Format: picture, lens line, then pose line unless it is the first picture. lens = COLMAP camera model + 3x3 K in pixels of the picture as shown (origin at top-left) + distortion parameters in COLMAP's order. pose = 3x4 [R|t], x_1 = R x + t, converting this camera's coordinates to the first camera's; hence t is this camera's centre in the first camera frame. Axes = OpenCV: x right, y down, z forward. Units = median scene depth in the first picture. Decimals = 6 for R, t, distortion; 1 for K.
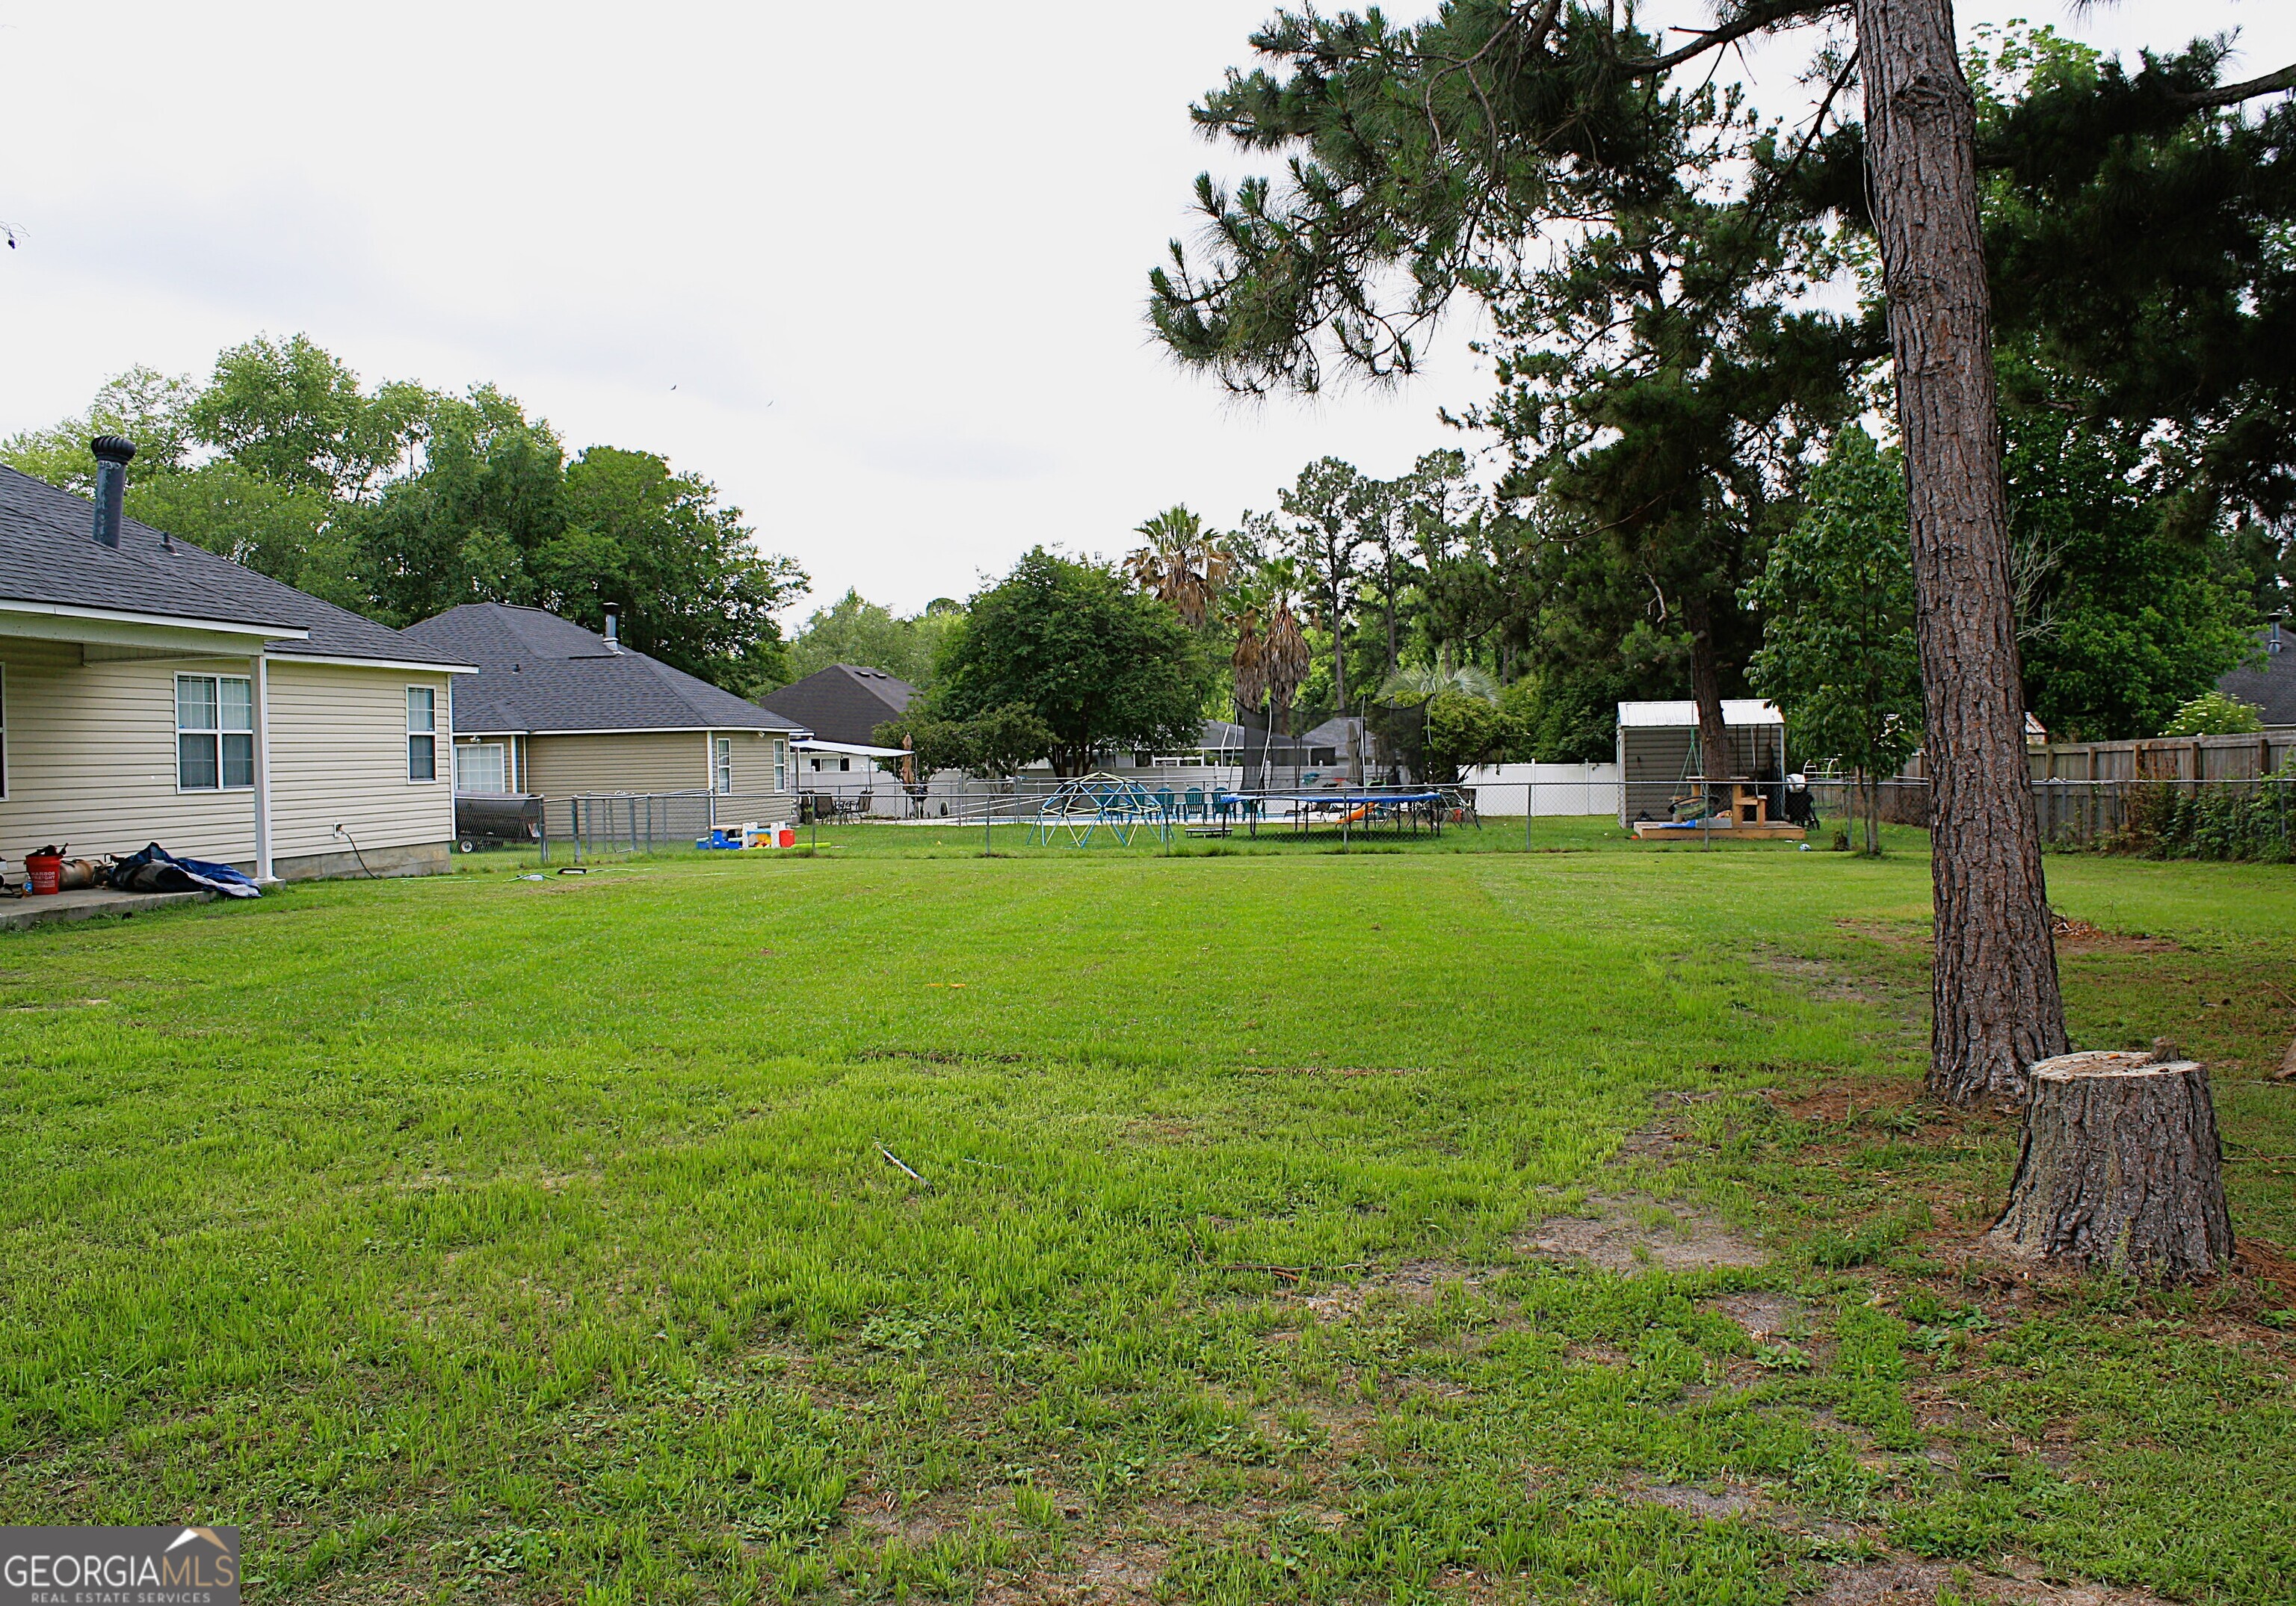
lens RADIAL K [[2023.9, 0, 1178.9], [0, 2023.9, 801.5], [0, 0, 1]] dist [-0.128417, 0.092723]
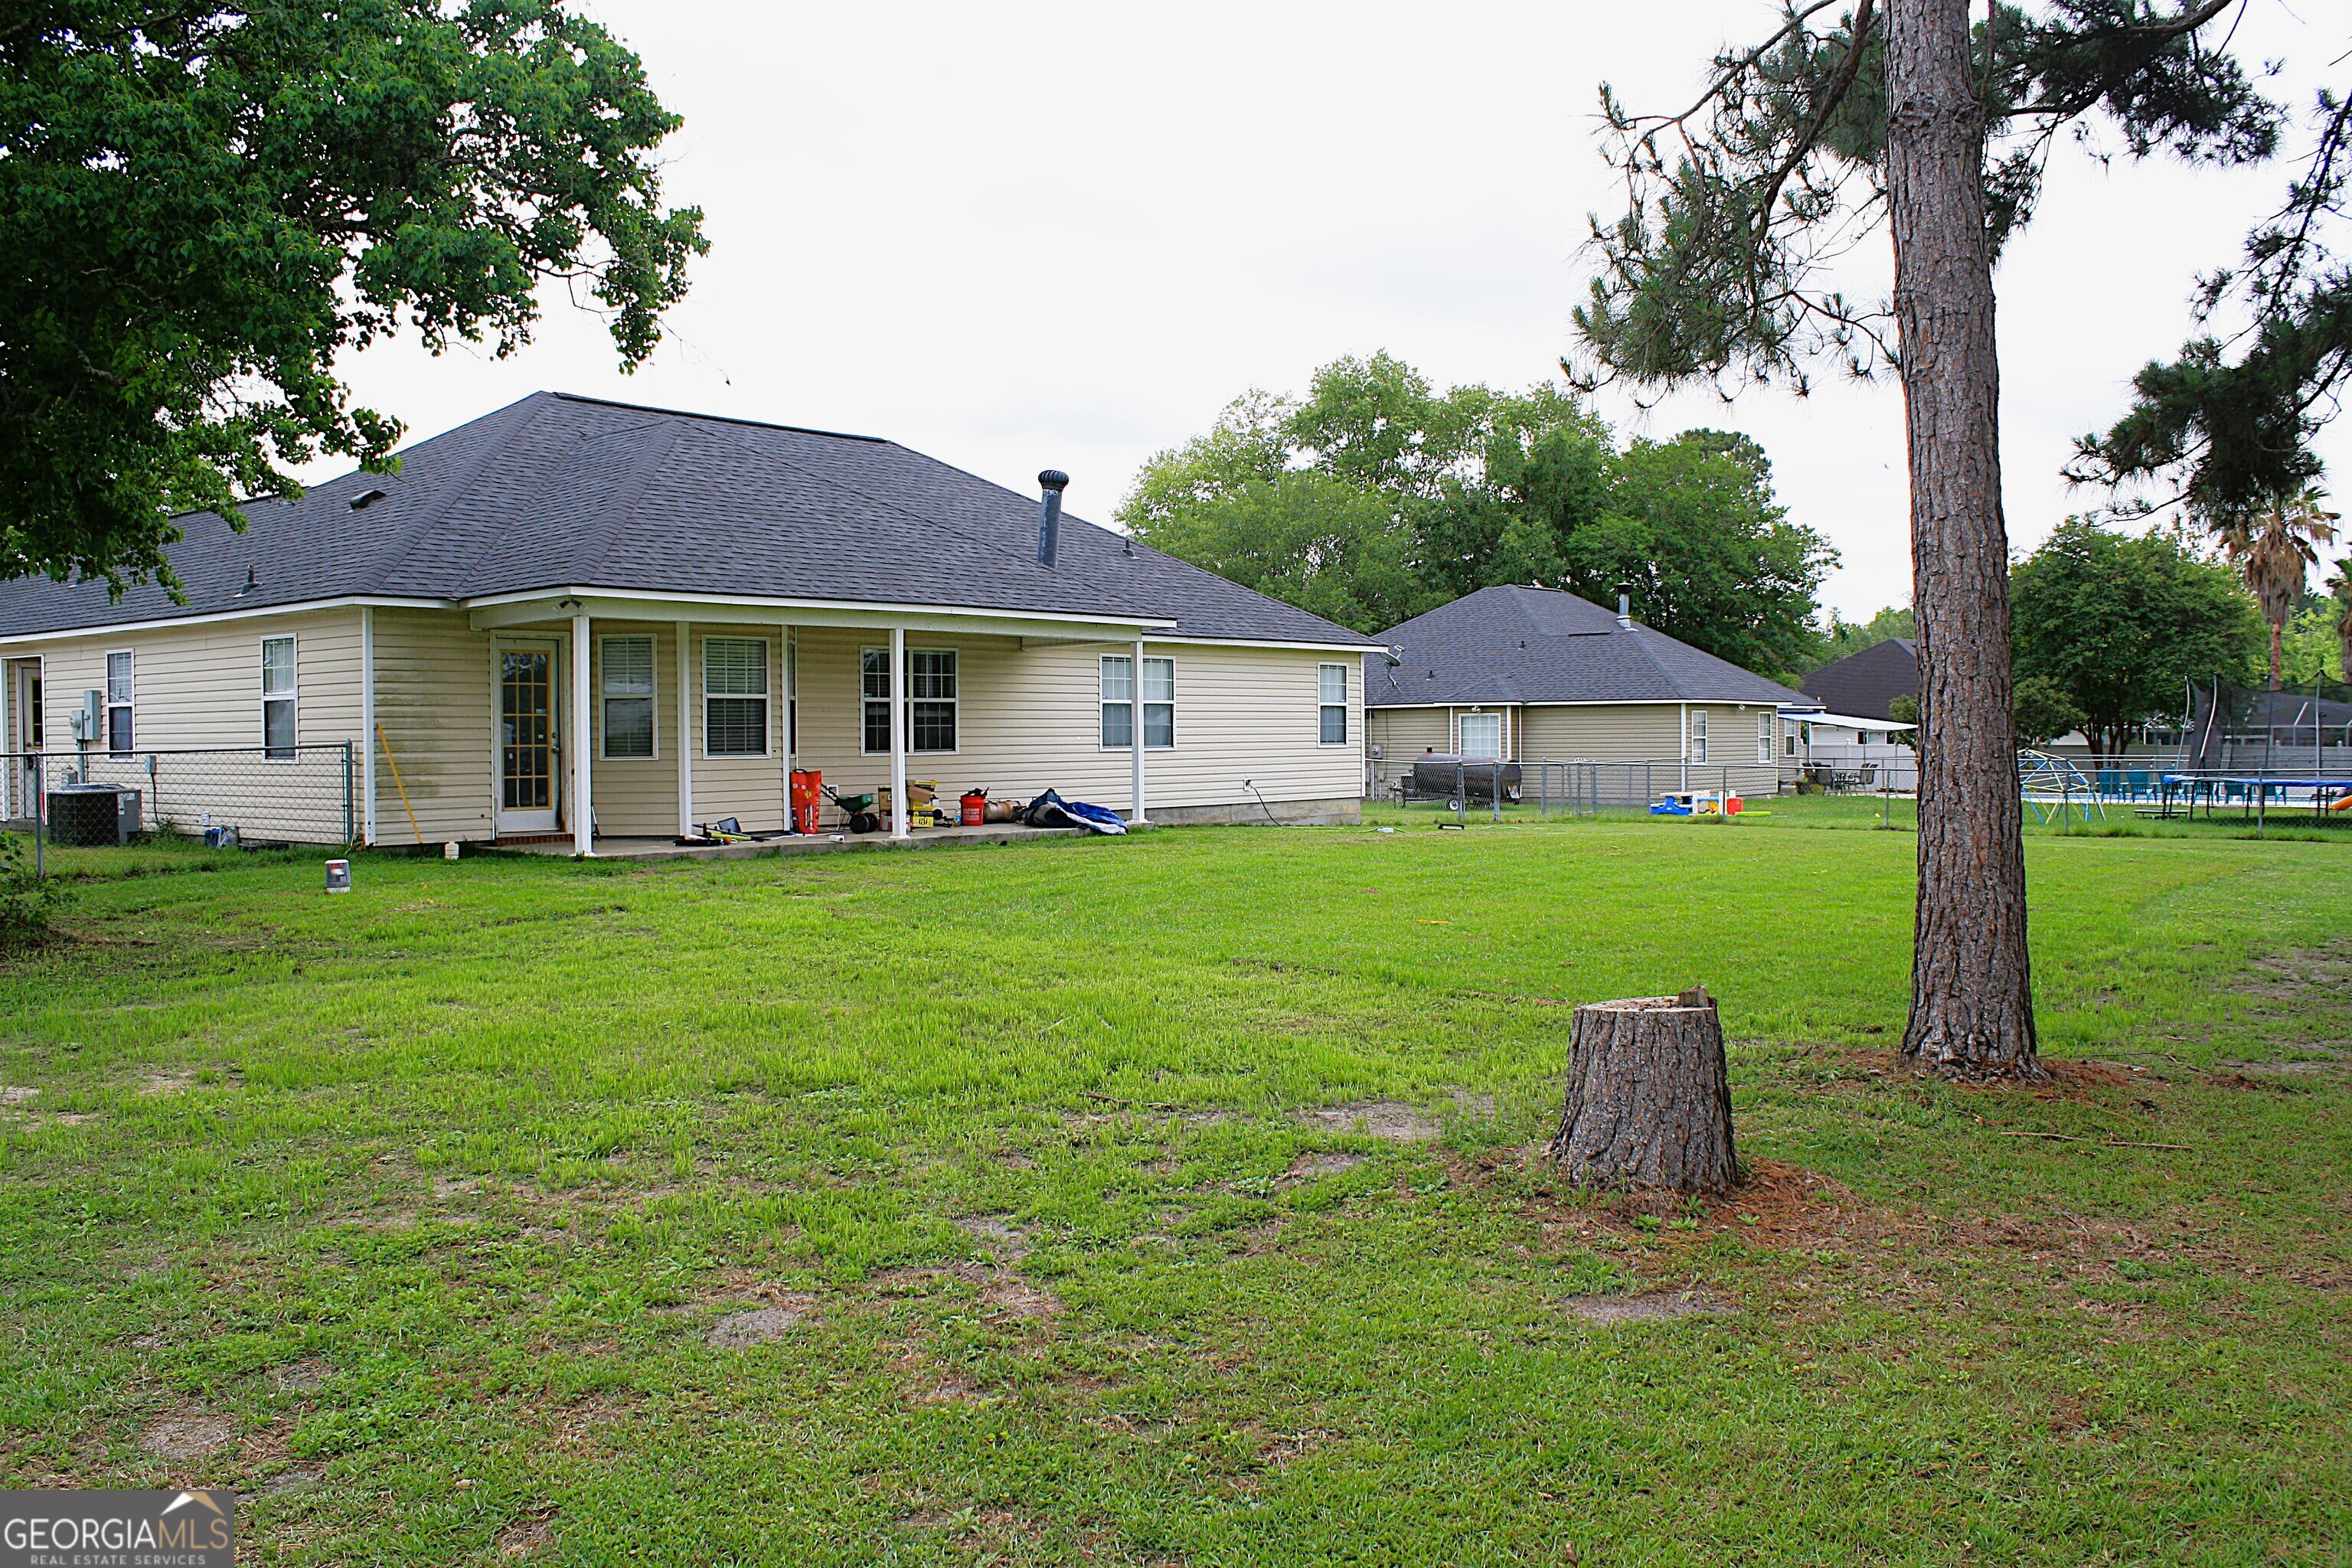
lens RADIAL K [[1979.1, 0, 1173.7], [0, 1979.1, 773.1], [0, 0, 1]] dist [-0.175965, 0.148005]
pose [[0.839971, 0.023798, -0.542110, 0.103837], [-0.022912, 0.999702, 0.008386, -0.000808], [0.542148, 0.005376, 0.840266, -0.014153]]
